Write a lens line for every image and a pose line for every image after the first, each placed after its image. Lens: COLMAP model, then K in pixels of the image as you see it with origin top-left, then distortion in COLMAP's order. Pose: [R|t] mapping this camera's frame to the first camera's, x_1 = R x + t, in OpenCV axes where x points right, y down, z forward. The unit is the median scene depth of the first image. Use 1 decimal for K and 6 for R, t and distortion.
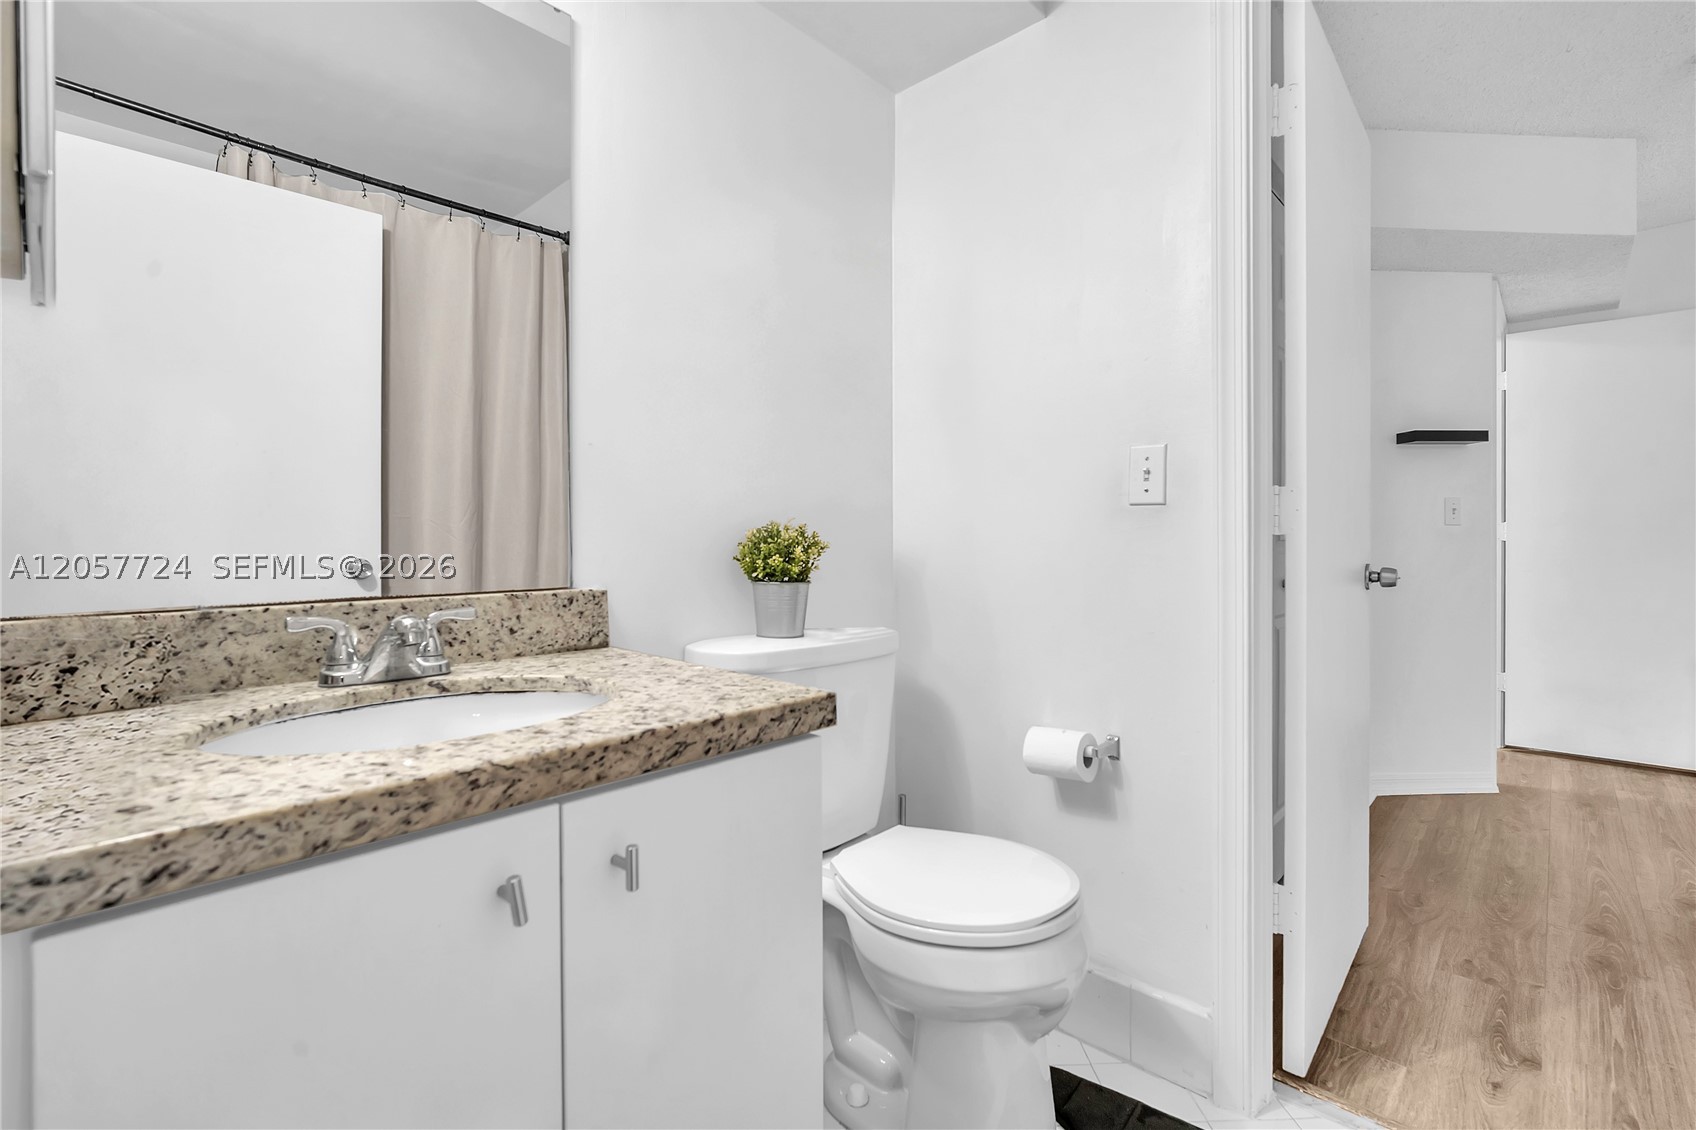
lens RADIAL K [[763.8, 0, 847.2], [0, 763.8, 550.0], [0, 0, 1]] dist [0.001650, 0.000747]
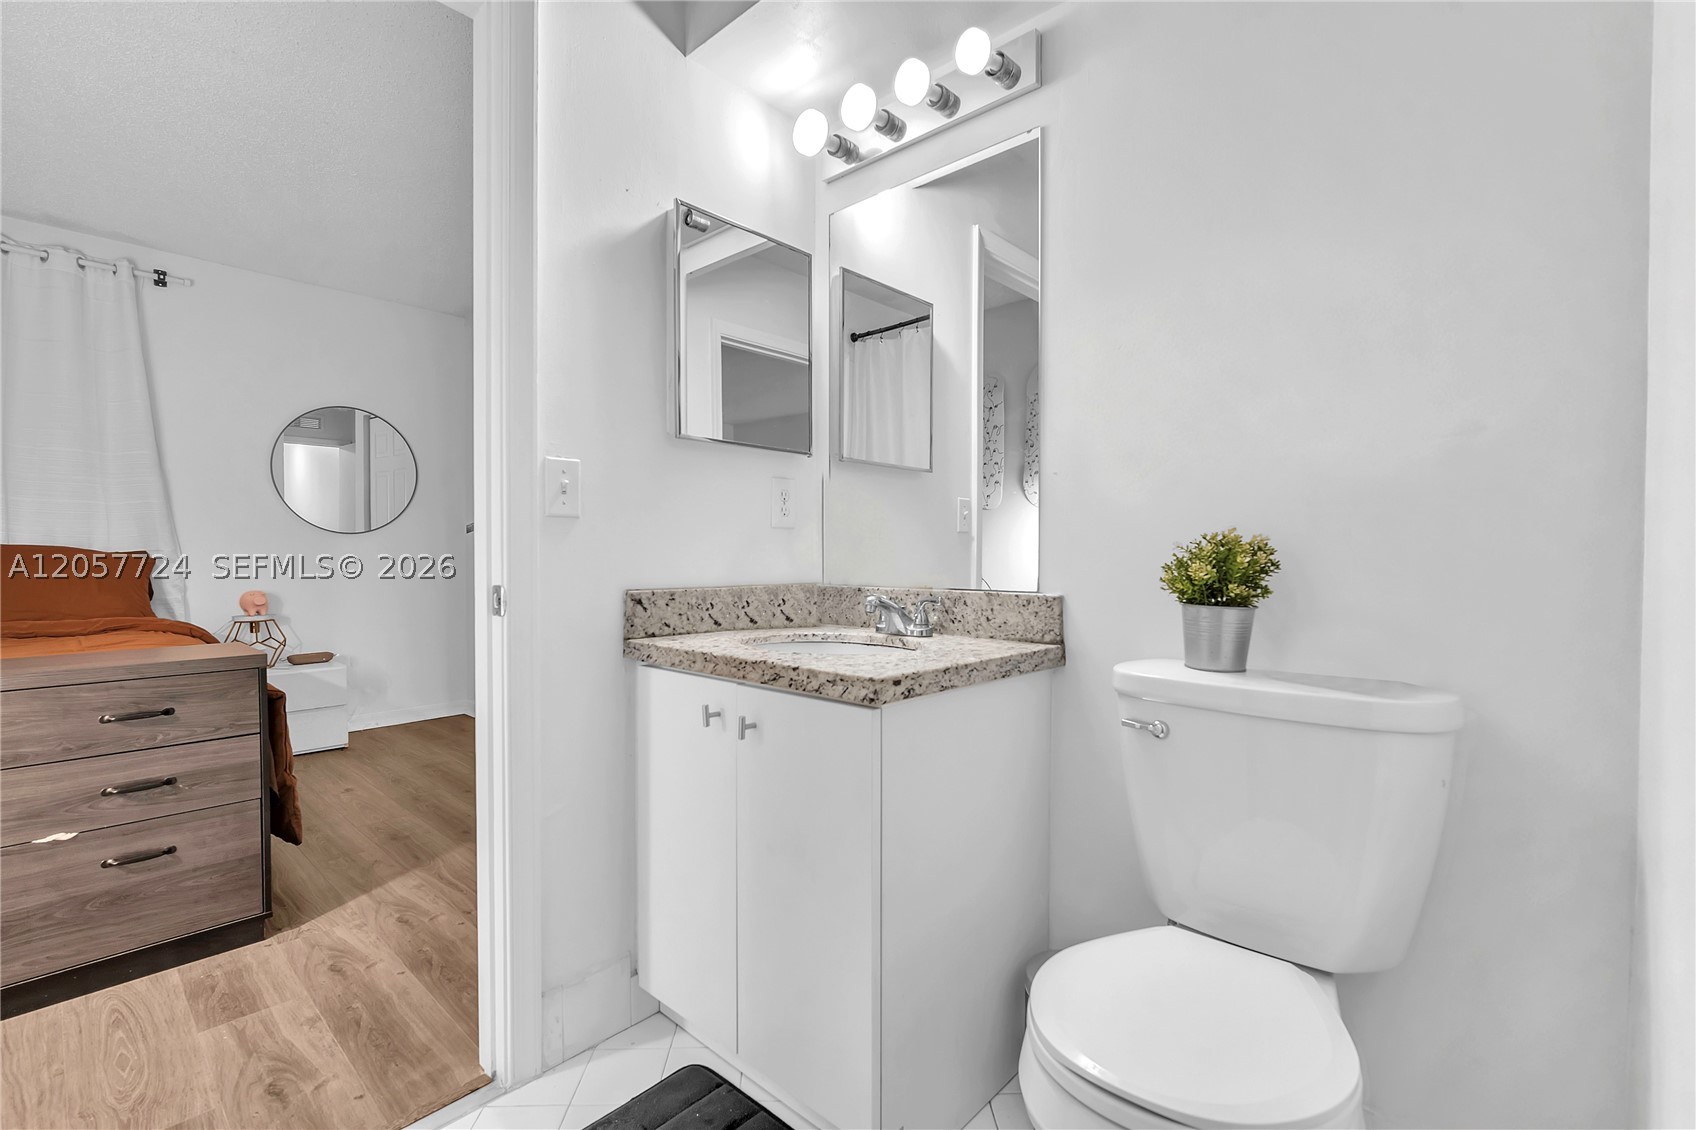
lens RADIAL K [[763.8, 0, 847.7], [0, 763.8, 562.3], [0, 0, 1]] dist [0.001650, 0.000747]
pose [[-0.008415, 0.011613, -0.999897, 1.242353], [-0.014190, 0.999830, 0.011731, -0.012186], [0.999864, 0.014287, -0.008248, 0.996091]]
